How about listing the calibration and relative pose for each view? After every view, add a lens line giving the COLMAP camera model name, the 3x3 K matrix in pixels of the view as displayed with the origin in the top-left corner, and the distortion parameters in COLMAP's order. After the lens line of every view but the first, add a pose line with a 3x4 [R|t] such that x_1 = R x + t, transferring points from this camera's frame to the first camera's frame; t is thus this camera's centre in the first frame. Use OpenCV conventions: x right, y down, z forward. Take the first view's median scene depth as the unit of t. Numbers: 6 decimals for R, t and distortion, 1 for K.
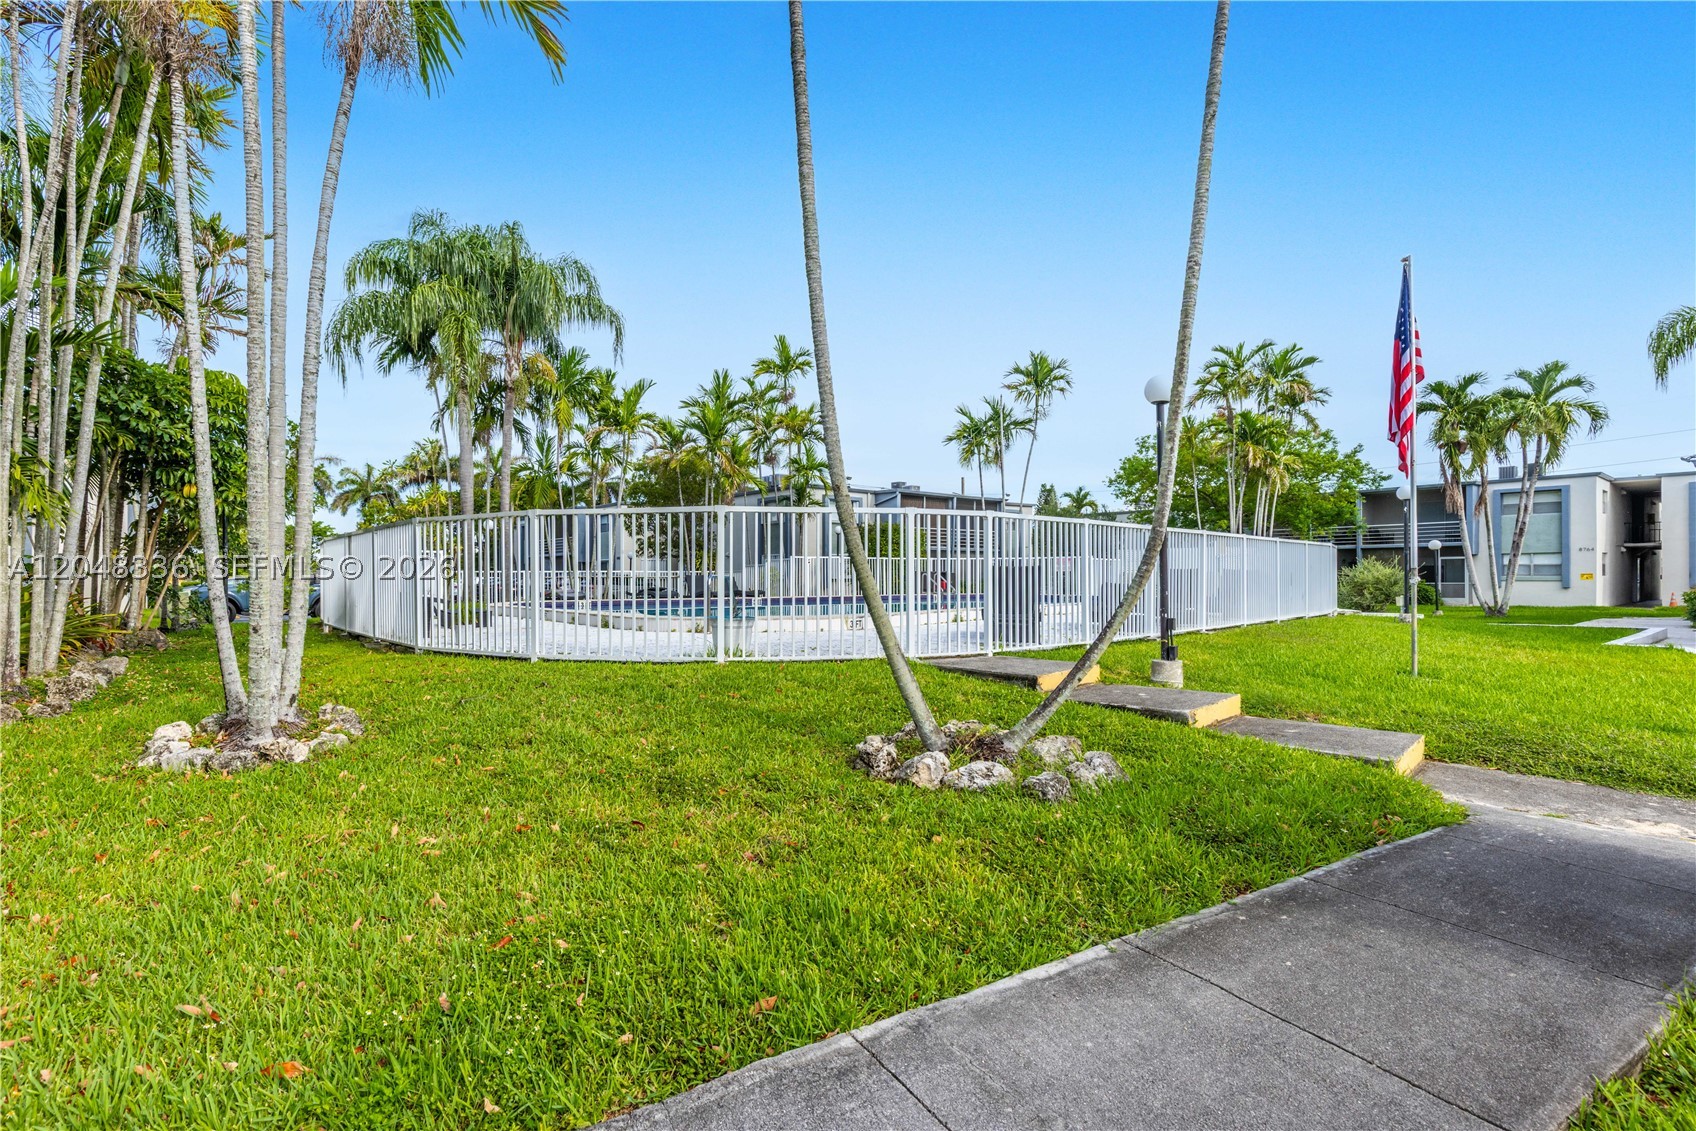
lens RADIAL K [[806.9, 0, 848.0], [0, 806.9, 565.5], [0, 0, 1]] dist [0.011279, -0.000178]
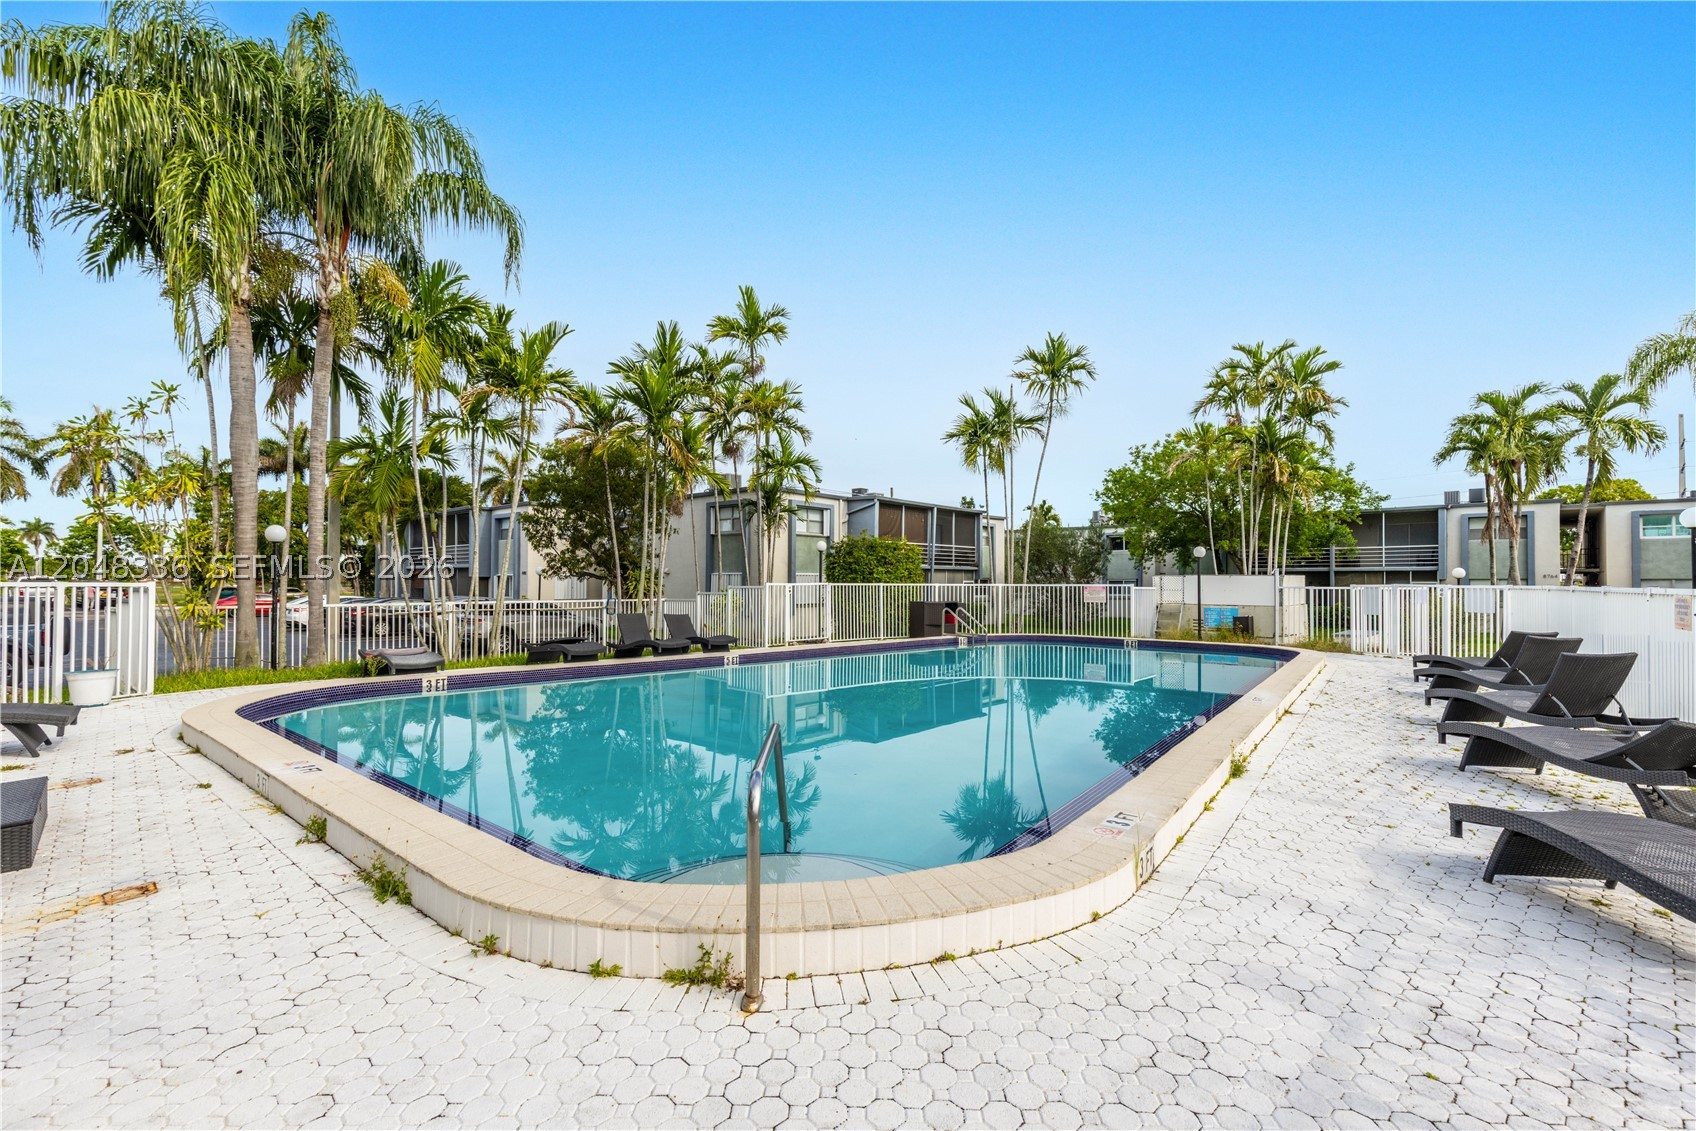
lens RADIAL K [[781.0, 0, 872.8], [0, 781.0, 585.8], [0, 0, 1]] dist [0.008713, 0.000065]
pose [[0.991756, 0.013744, 0.127402, -0.056847], [-0.015998, 0.999733, 0.016687, -0.019571], [-0.127139, -0.018588, 0.991711, 0.256449]]
